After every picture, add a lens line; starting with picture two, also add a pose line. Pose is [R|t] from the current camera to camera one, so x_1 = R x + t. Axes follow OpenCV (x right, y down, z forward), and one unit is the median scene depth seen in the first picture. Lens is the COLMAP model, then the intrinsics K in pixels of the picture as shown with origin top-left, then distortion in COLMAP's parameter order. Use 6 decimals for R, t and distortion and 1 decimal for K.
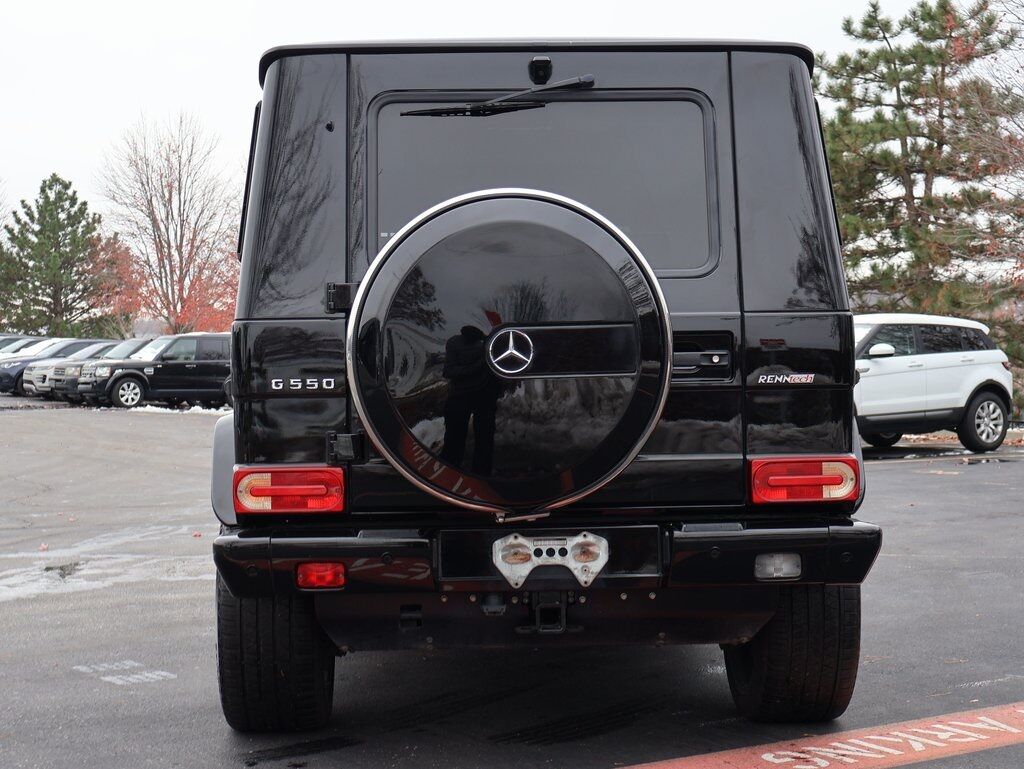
lens RADIAL K [[1661.6, 0, 512.0], [0, 1661.6, 384.5], [0, 0, 1]] dist [-0.037722, 0.057584]
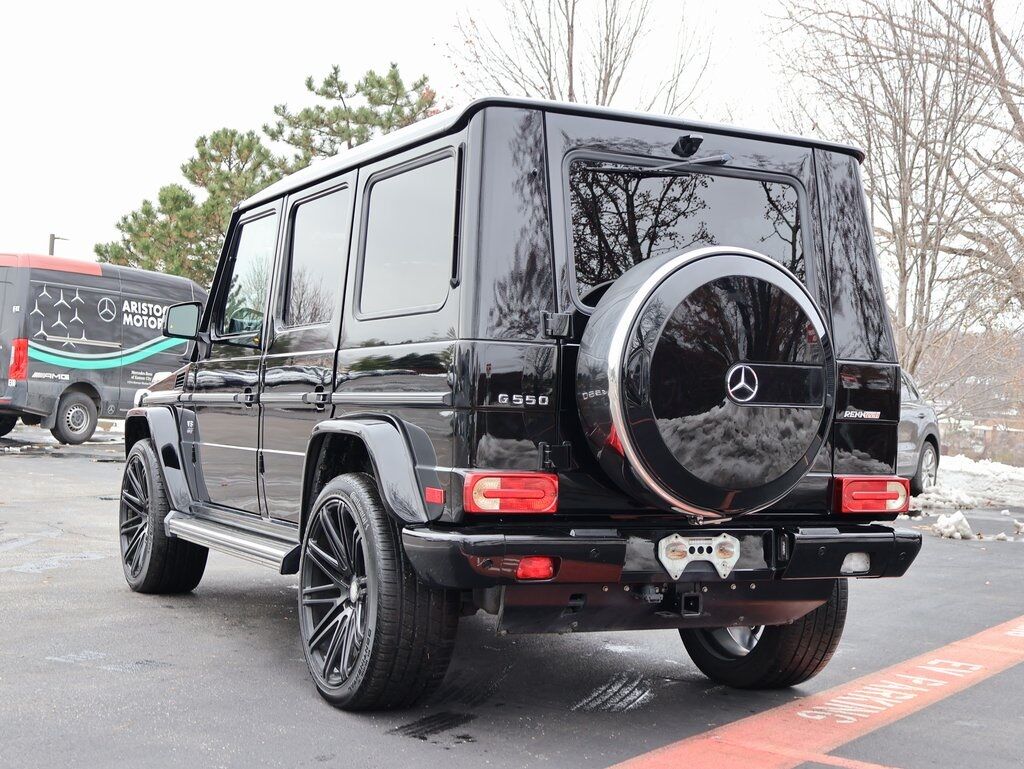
lens RADIAL K [[1497.0, 0, 512.0], [0, 1497.0, 416.3], [0, 0, 1]] dist [-0.026360, 0.007284]
pose [[0.911563, 0.045707, 0.408612, -0.540524], [-0.051005, 0.998696, 0.002074, 0.009036], [-0.407984, -0.022732, 0.912706, 0.068945]]
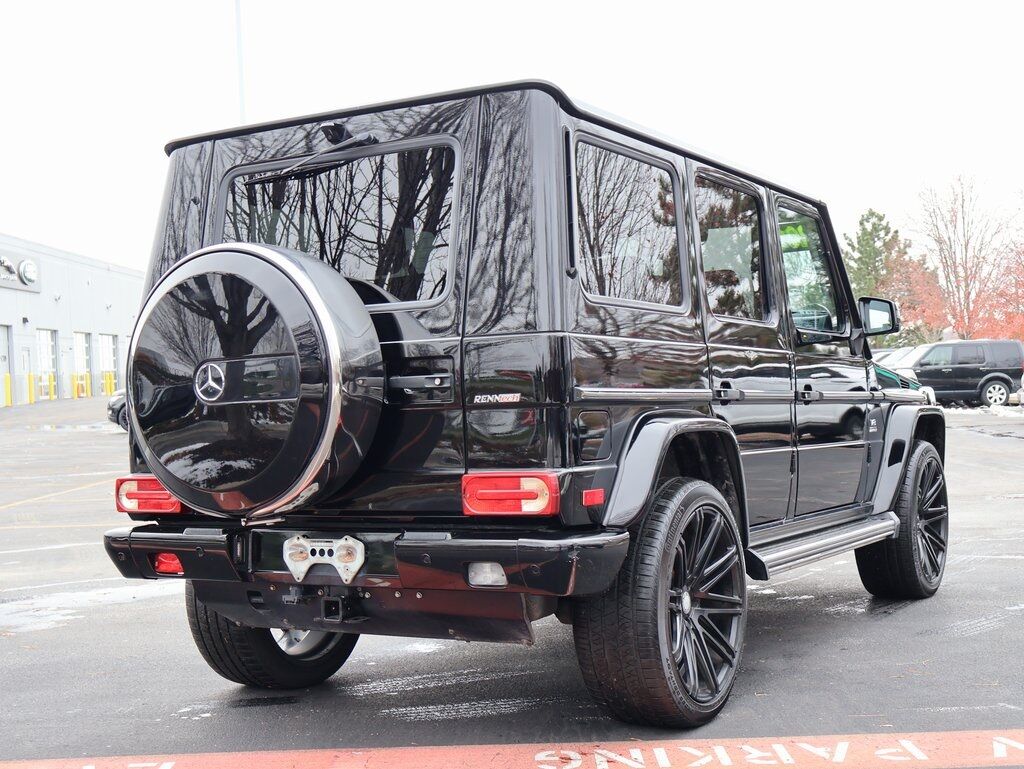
lens RADIAL K [[1414.7, 0, 512.0], [0, 1414.7, 384.5], [0, 0, 1]] dist [0.028567, 0.032957]
pose [[0.841411, -0.022630, -0.539922, 0.659327], [0.021850, 0.999730, -0.007851, -0.005007], [0.539954, -0.005191, 0.841679, 0.240429]]
